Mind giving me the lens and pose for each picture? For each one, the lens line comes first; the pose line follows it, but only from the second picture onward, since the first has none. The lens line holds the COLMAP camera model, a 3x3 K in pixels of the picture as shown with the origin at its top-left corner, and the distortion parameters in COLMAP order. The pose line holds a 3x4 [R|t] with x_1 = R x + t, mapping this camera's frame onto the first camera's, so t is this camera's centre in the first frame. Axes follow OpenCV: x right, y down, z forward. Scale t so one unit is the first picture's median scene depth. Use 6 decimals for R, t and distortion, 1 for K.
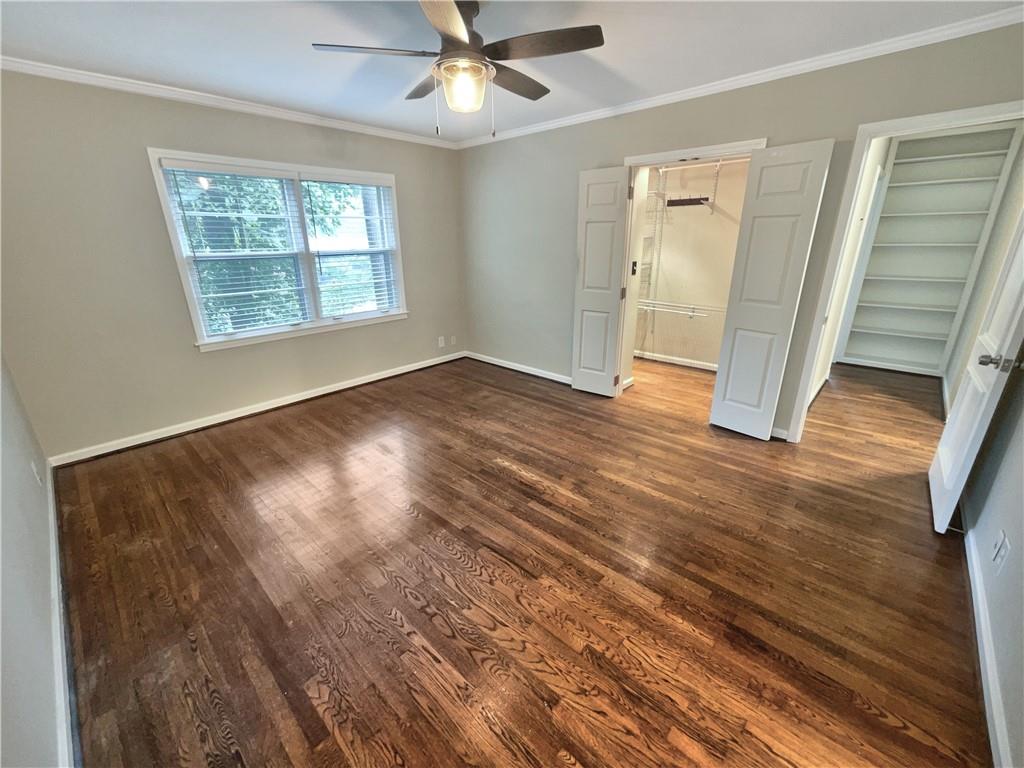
lens RADIAL K [[420.1, 0, 509.1], [0, 420.1, 381.7], [0, 0, 1]] dist [0.000642, -0.000232]
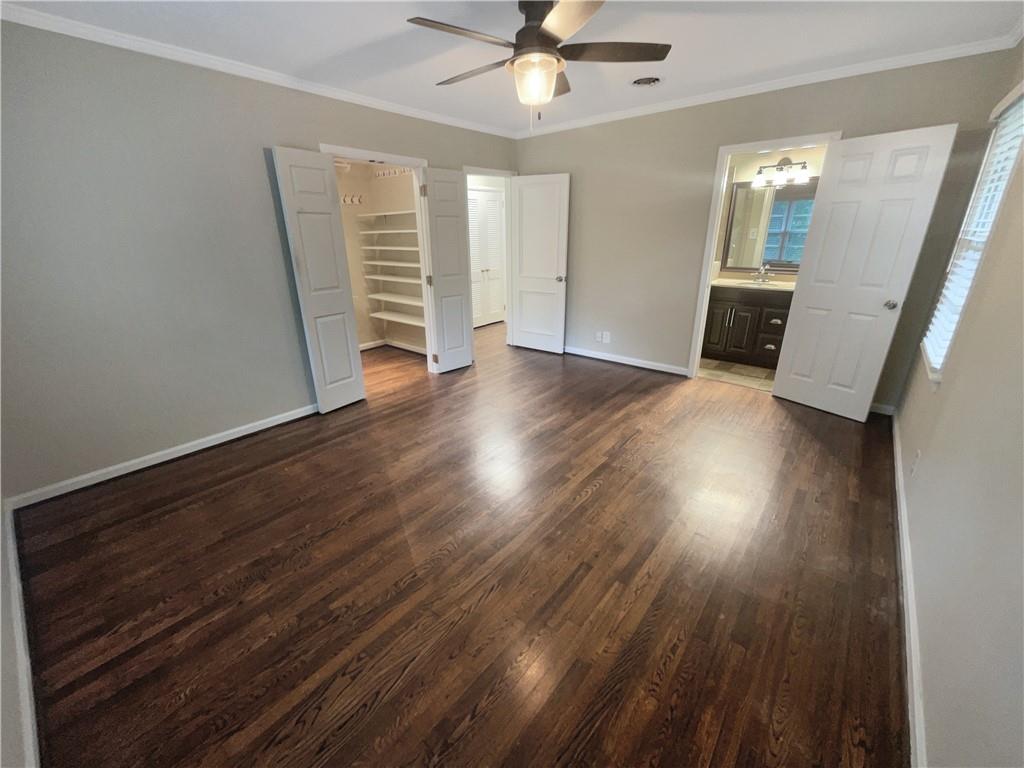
lens RADIAL K [[420.1, 0, 508.3], [0, 420.1, 384.4], [0, 0, 1]] dist [0.000642, -0.000232]
pose [[-0.054766, -0.330711, 0.942142, -0.732875], [0.335602, 0.882569, 0.329308, -0.216822], [-0.940411, 0.334220, 0.062653, 0.682395]]
